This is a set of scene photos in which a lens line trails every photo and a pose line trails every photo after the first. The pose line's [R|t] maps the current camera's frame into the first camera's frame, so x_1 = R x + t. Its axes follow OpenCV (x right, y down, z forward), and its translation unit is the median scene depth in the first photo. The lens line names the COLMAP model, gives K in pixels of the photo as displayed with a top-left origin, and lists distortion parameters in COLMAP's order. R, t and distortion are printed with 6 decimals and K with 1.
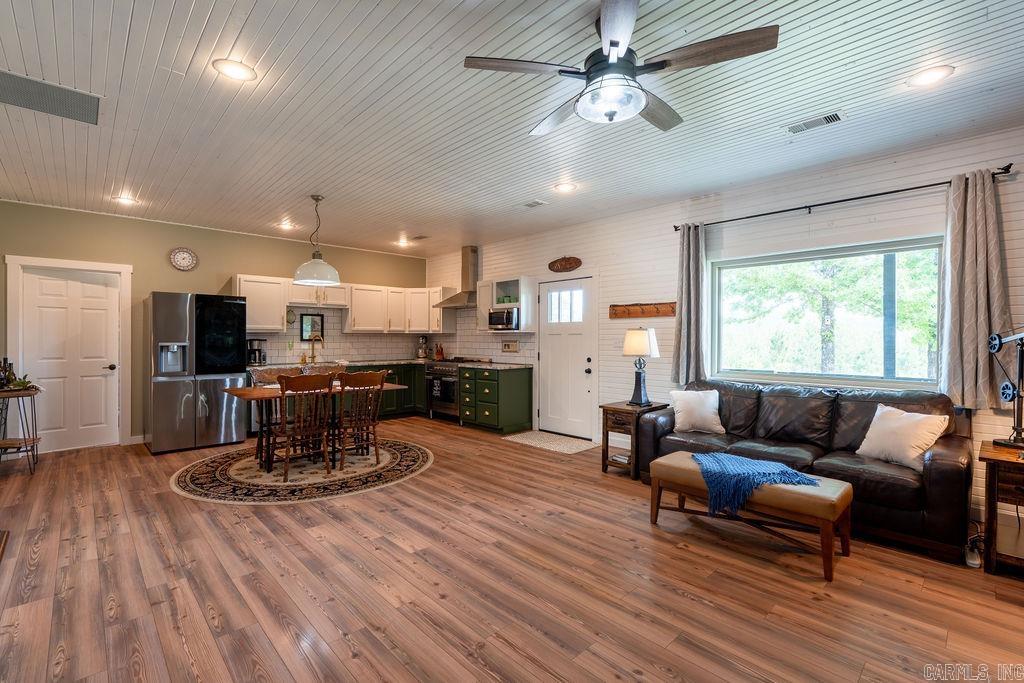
lens RADIAL K [[458.6, 0, 511.7], [0, 458.6, 340.3], [0, 0, 1]] dist [-0.005986, 0.002273]
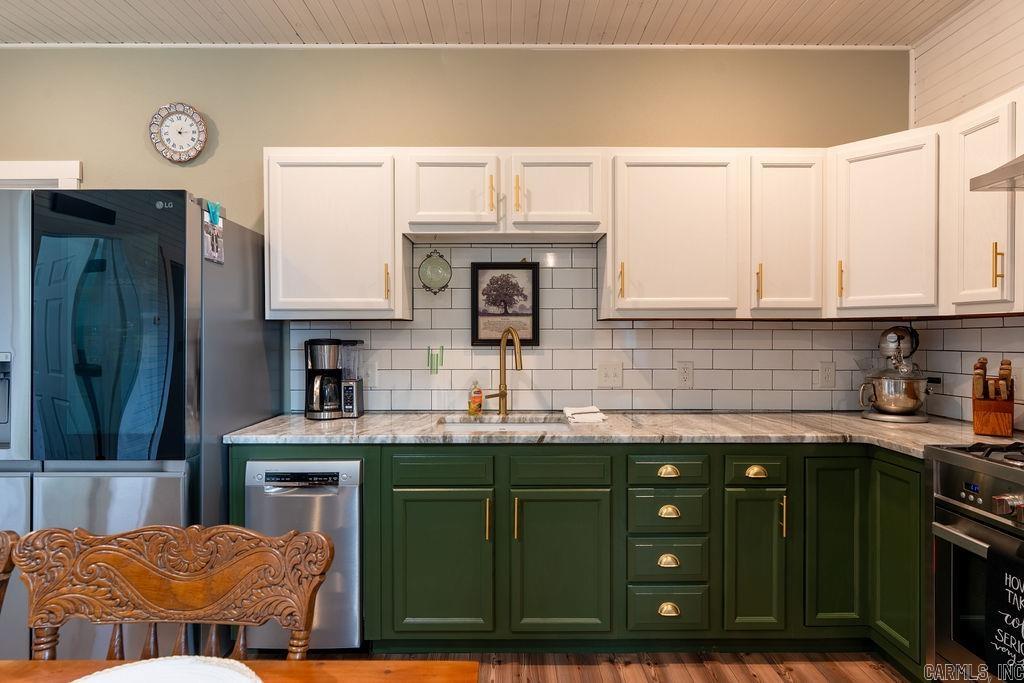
lens RADIAL K [[543.2, 0, 513.2], [0, 543.2, 338.8], [0, 0, 1]] dist [-0.002164, -0.000686]
pose [[0.729545, 0.003046, -0.683926, -0.242339], [-0.001809, 0.999995, 0.002524, -0.005546], [0.683931, -0.000605, 0.729547, 1.057637]]
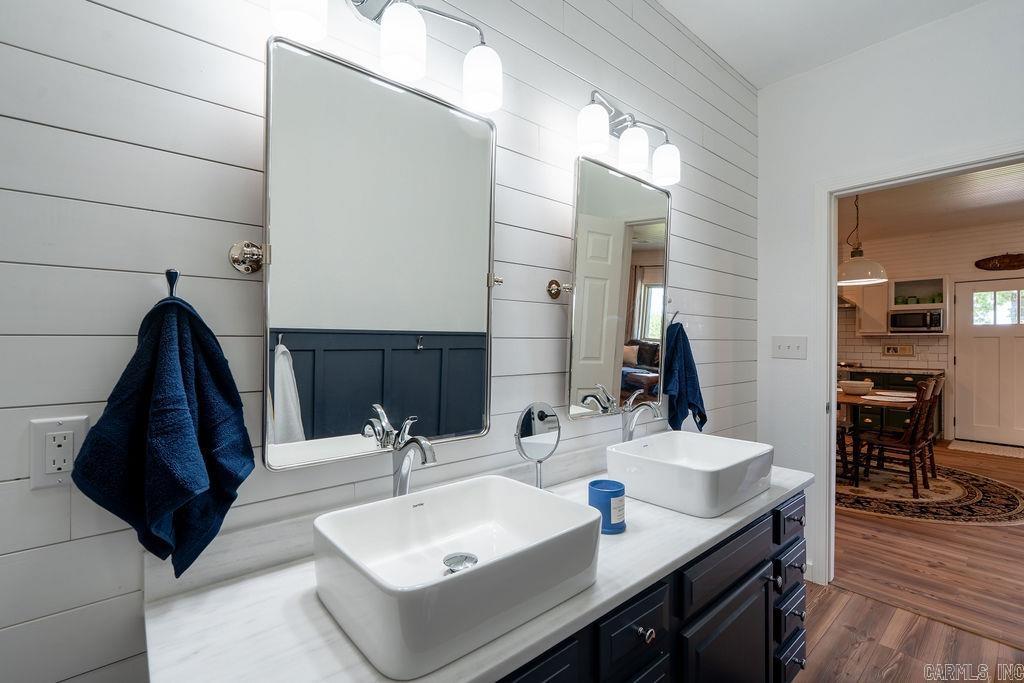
lens RADIAL K [[458.6, 0, 510.2], [0, 458.6, 340.8], [0, 0, 1]] dist [-0.005986, 0.002273]
pose [[0.998892, -0.000889, -0.047063, -1.080914], [0.000749, 0.999995, -0.002995, -0.004543], [0.047066, 0.002957, 0.998887, 0.034388]]
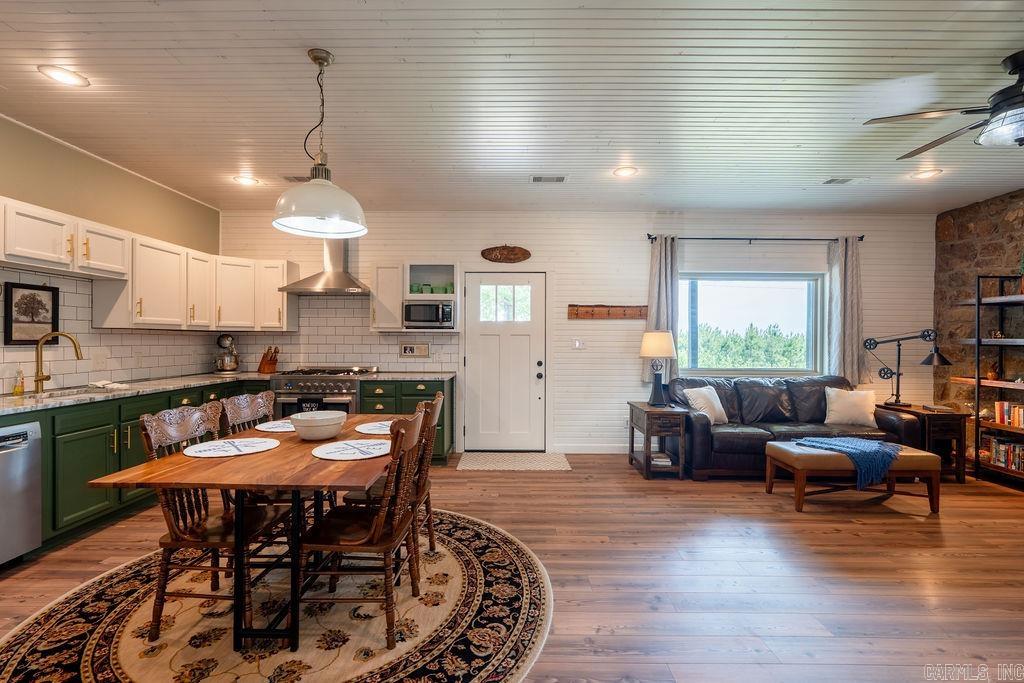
lens RADIAL K [[458.6, 0, 511.6], [0, 458.6, 340.5], [0, 0, 1]] dist [-0.005986, 0.002273]
pose [[0.692974, 0.000528, 0.720963, -0.636701], [-0.000582, 1.000000, -0.000173, -0.003138], [-0.720963, -0.000300, 0.692974, 0.500395]]
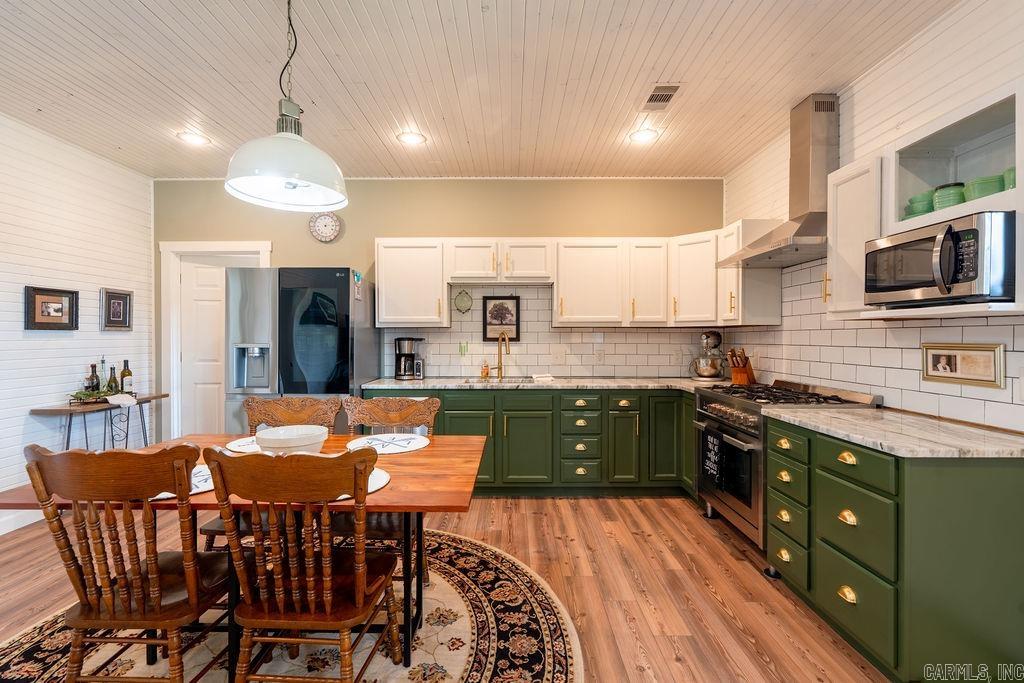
lens RADIAL K [[458.6, 0, 513.2], [0, 458.6, 339.6], [0, 0, 1]] dist [-0.005986, 0.002273]
pose [[0.726036, 0.004044, -0.687645, -0.014069], [-0.002081, 0.999991, 0.003683, -0.003633], [0.687654, -0.001243, 0.726038, 0.841884]]
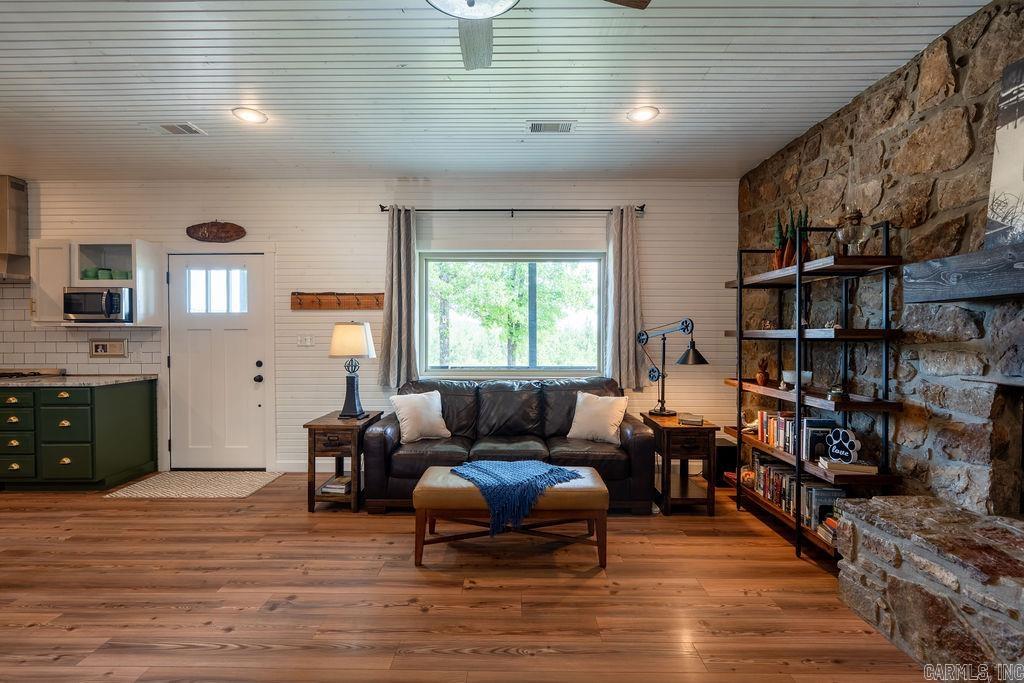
lens RADIAL K [[458.6, 0, 511.0], [0, 458.6, 341.1], [0, 0, 1]] dist [-0.005986, 0.002273]
pose [[0.695833, -0.011349, 0.718114, -0.100450], [0.005283, 0.999929, 0.010683, -0.000454], [-0.718184, -0.003640, 0.695843, 0.221429]]
